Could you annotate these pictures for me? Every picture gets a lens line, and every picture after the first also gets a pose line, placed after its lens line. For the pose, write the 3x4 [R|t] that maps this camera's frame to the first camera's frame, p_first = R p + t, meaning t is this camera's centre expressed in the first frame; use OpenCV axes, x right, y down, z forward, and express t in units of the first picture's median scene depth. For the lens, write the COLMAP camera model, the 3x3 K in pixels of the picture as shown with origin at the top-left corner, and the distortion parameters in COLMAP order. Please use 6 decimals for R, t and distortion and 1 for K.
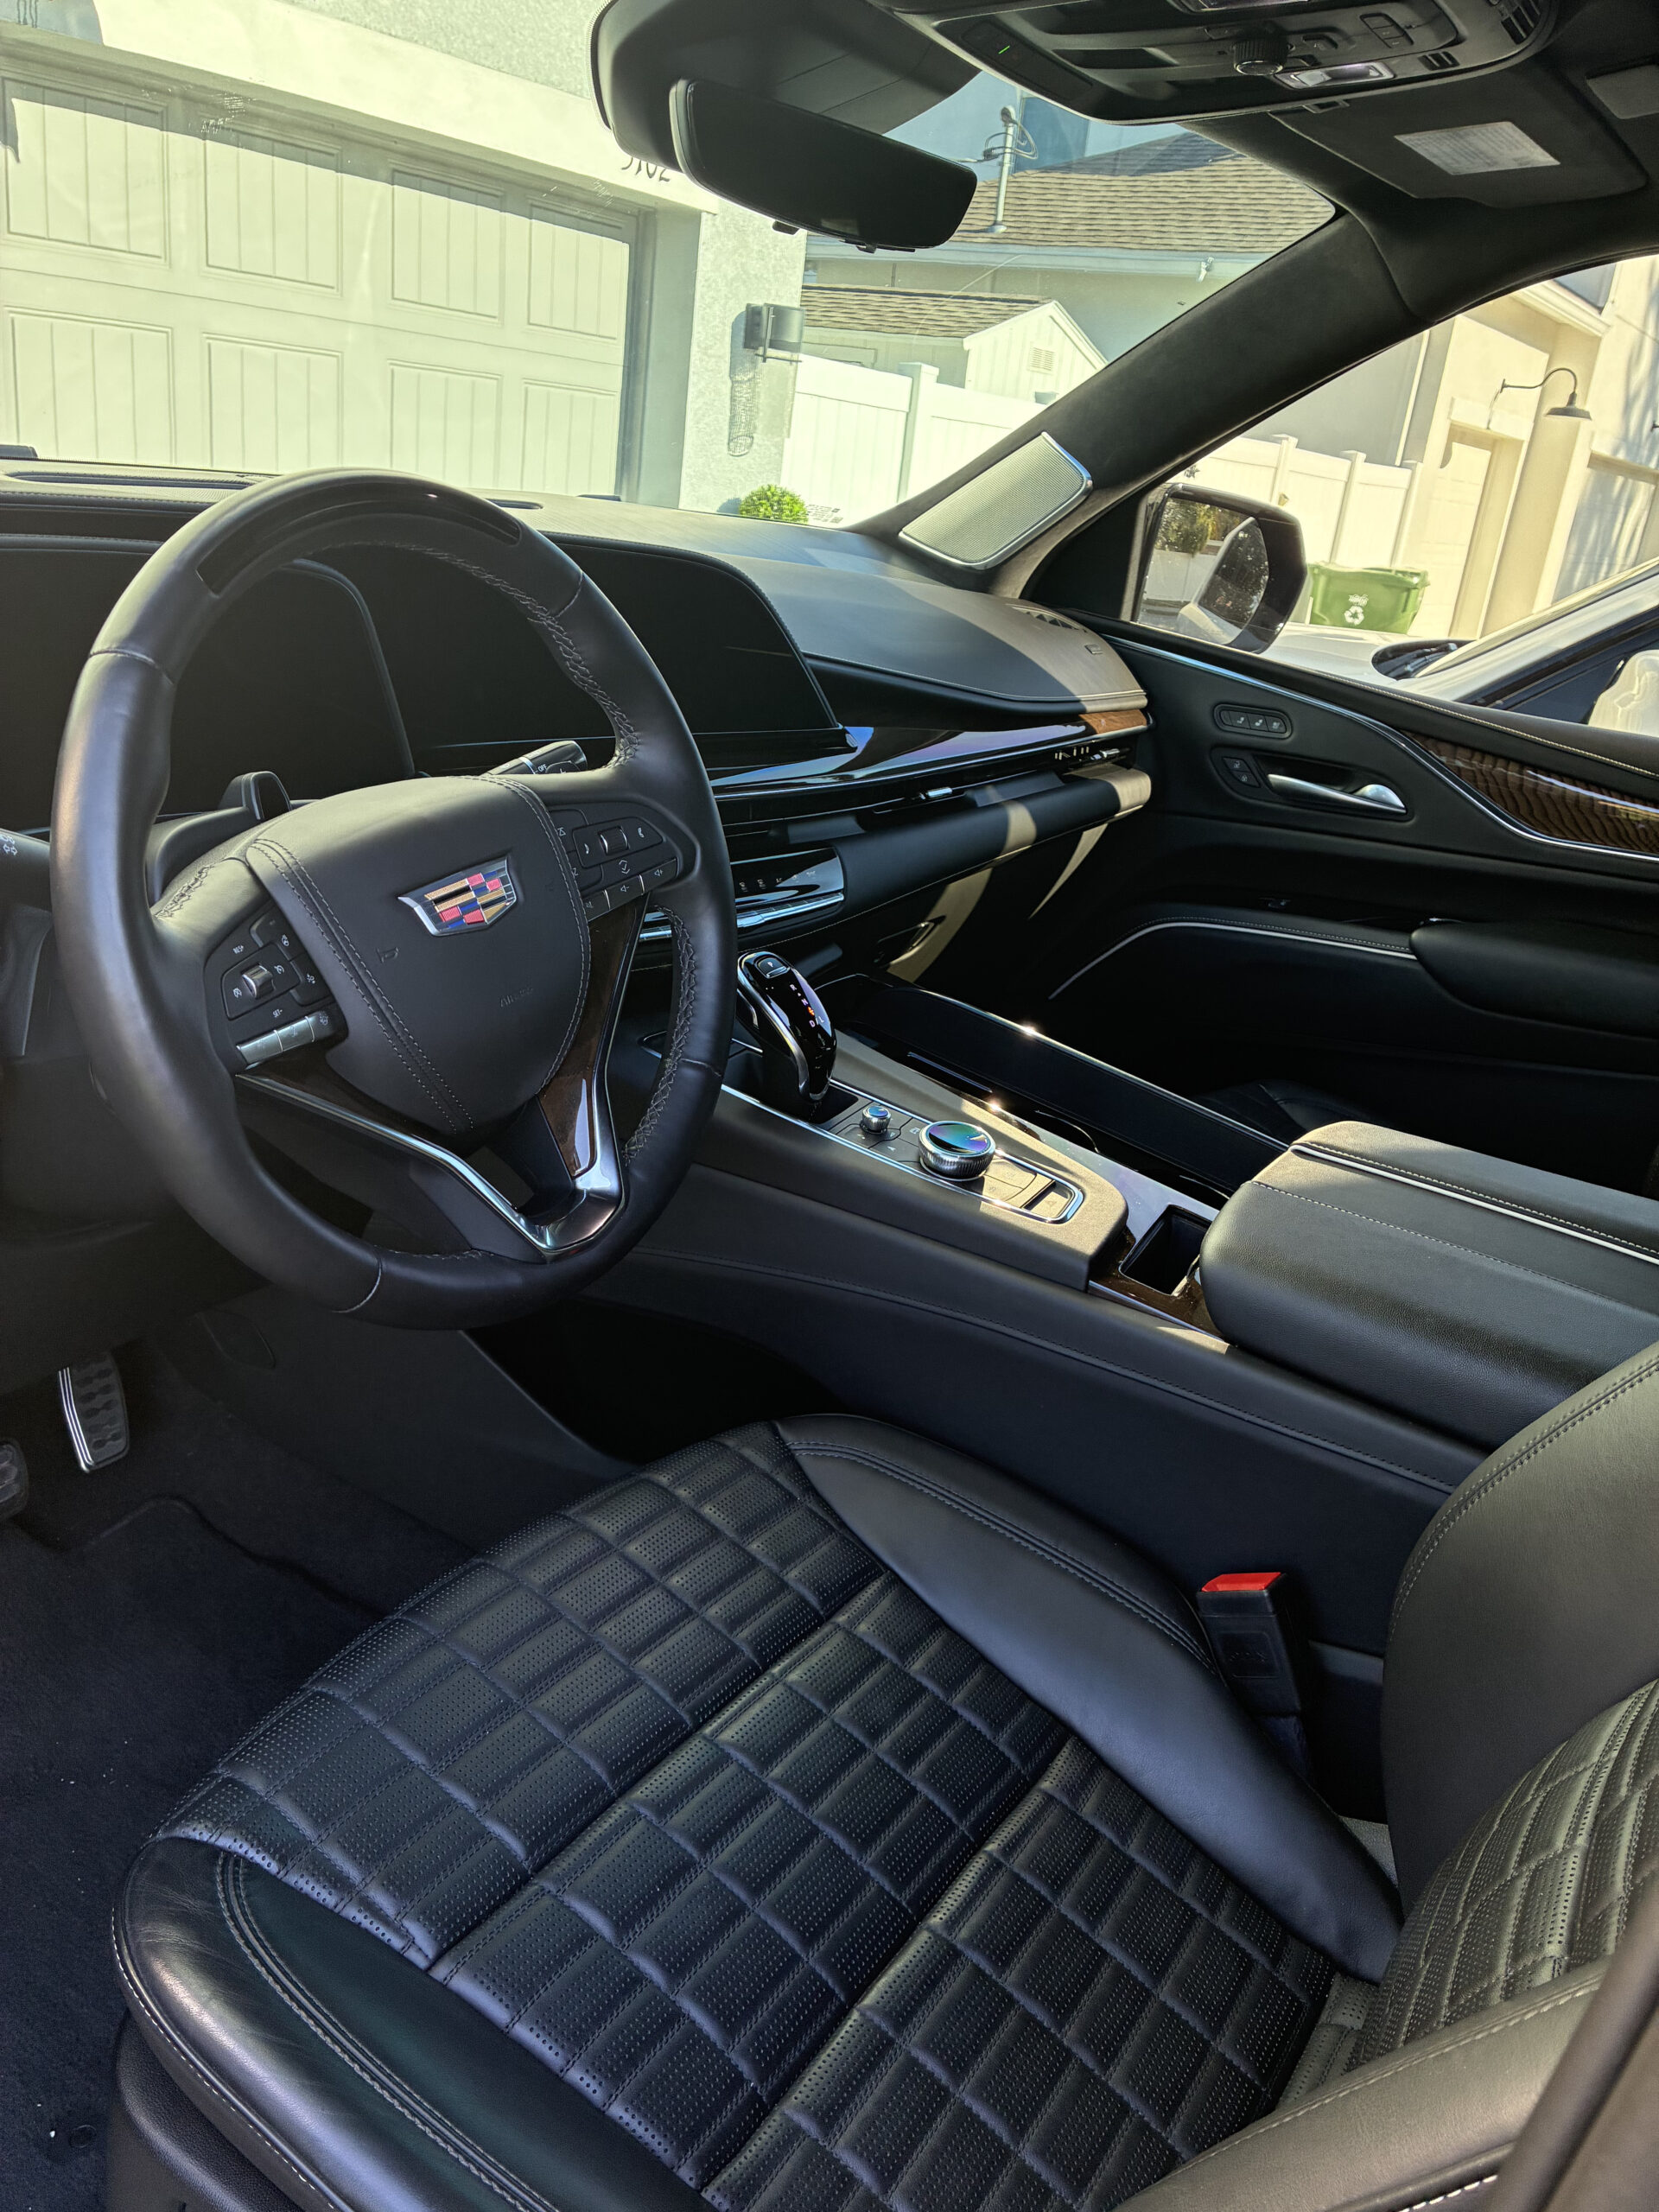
lens RADIAL K [[1718.2, 0, 829.5], [0, 1718.2, 1106.0], [0, 0, 1]] dist [0.071171, -0.118158]
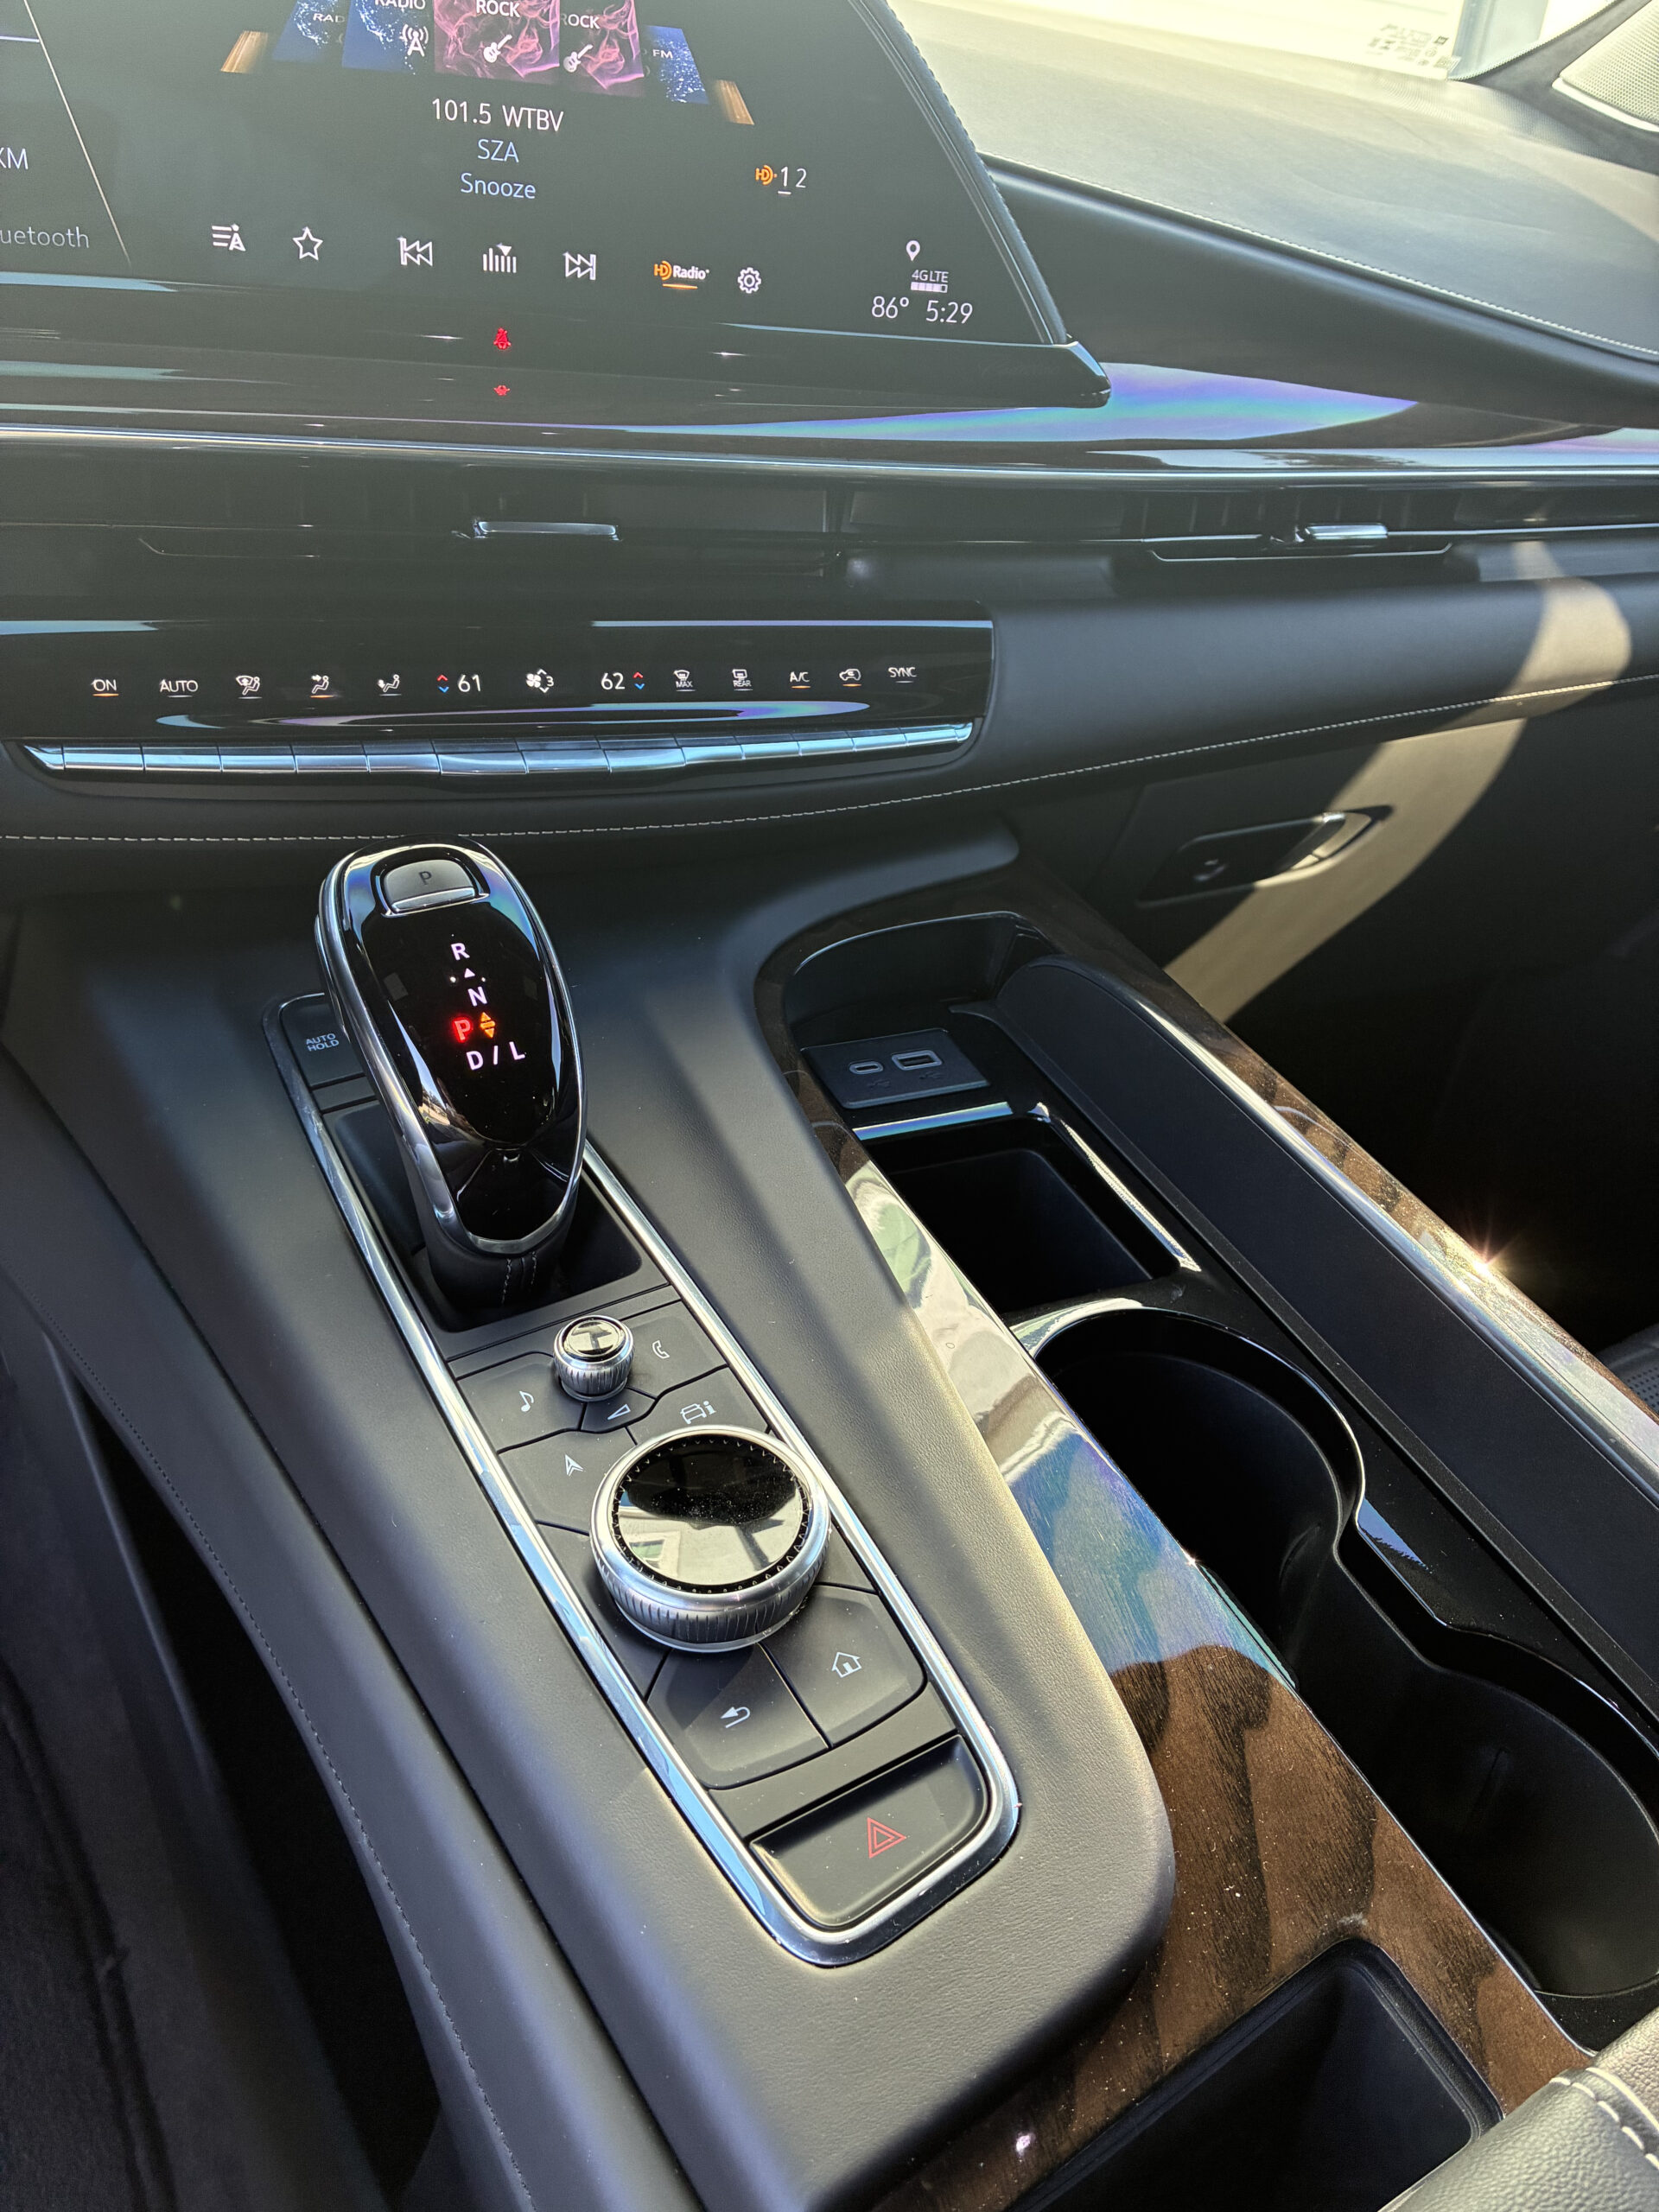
lens RADIAL K [[1718.2, 0, 829.5], [0, 1718.2, 1106.0], [0, 0, 1]] dist [0.071171, -0.118158]
pose [[0.895184, 0.203661, -0.396445, 0.141074], [-0.160121, 0.977065, 0.140378, -0.071425], [0.415942, -0.062185, 0.907263, 0.483010]]
